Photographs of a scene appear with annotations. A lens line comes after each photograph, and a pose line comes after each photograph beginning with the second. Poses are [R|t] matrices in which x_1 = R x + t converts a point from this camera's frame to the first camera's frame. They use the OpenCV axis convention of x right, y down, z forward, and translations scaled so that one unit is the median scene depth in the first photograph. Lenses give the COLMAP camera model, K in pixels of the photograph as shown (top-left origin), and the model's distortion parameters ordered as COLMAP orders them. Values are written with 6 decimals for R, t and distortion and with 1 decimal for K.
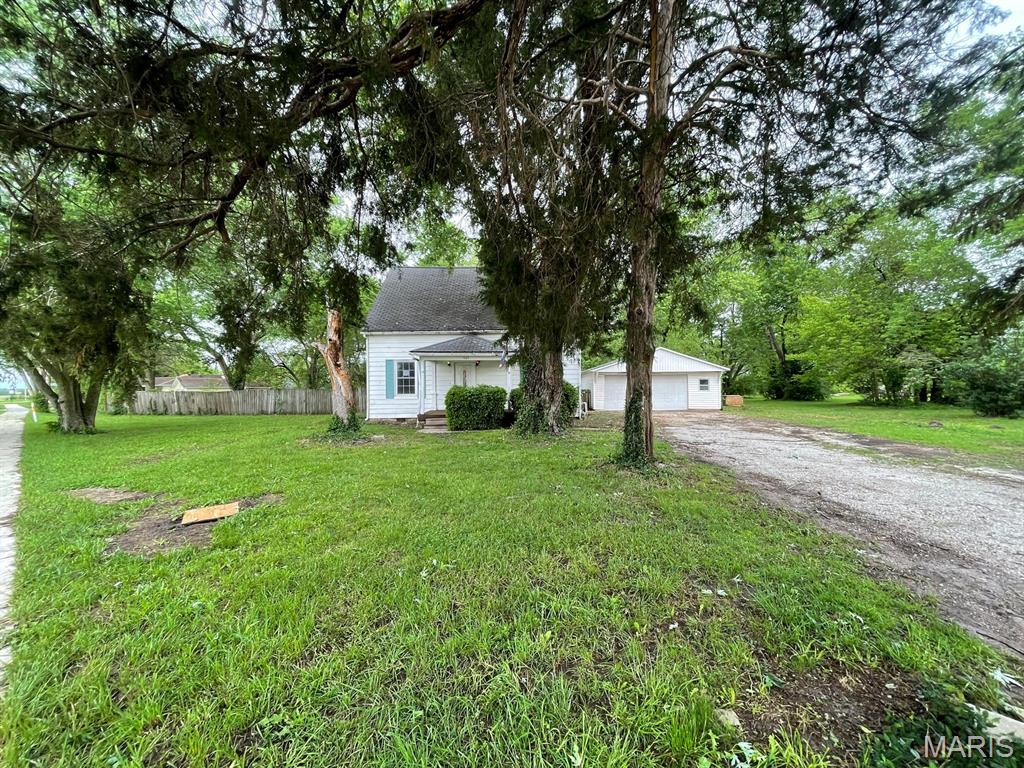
lens RADIAL K [[412.0, 0, 513.2], [0, 412.0, 382.5], [0, 0, 1]] dist [0.003230, -0.000774]
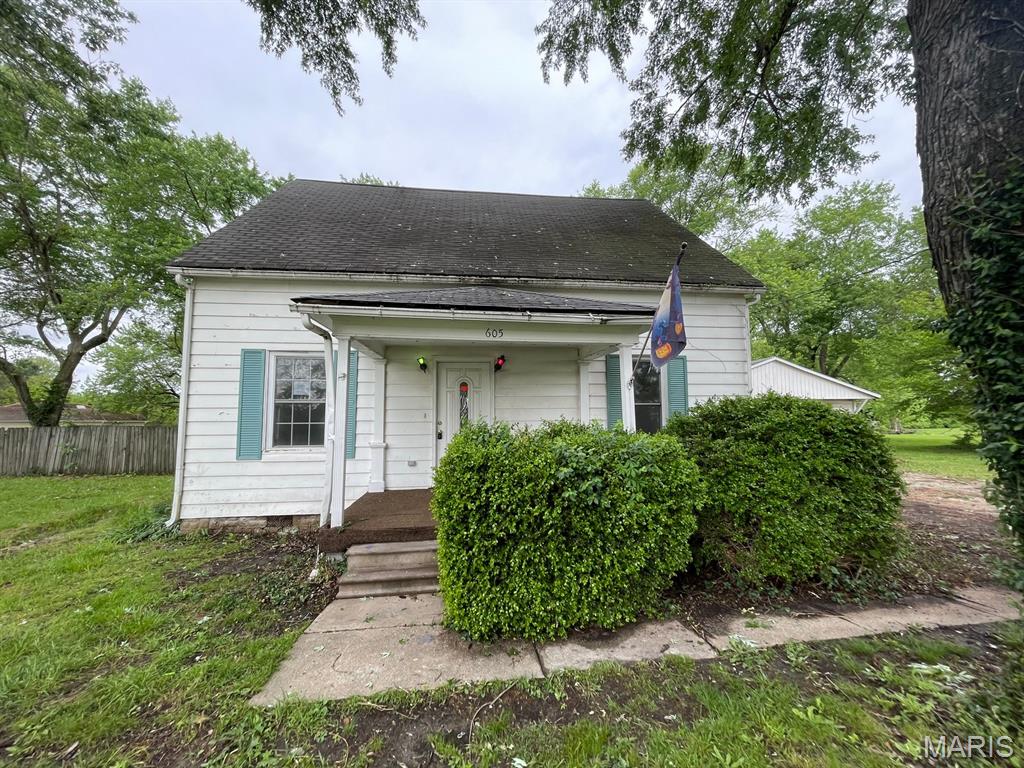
lens RADIAL K [[412.0, 0, 509.5], [0, 412.0, 384.0], [0, 0, 1]] dist [0.003230, -0.000774]
pose [[0.992006, 0.016347, 0.125125, -0.123872], [-0.006399, 0.996814, -0.079501, 0.000983], [-0.126026, 0.078065, 0.988951, 0.616721]]
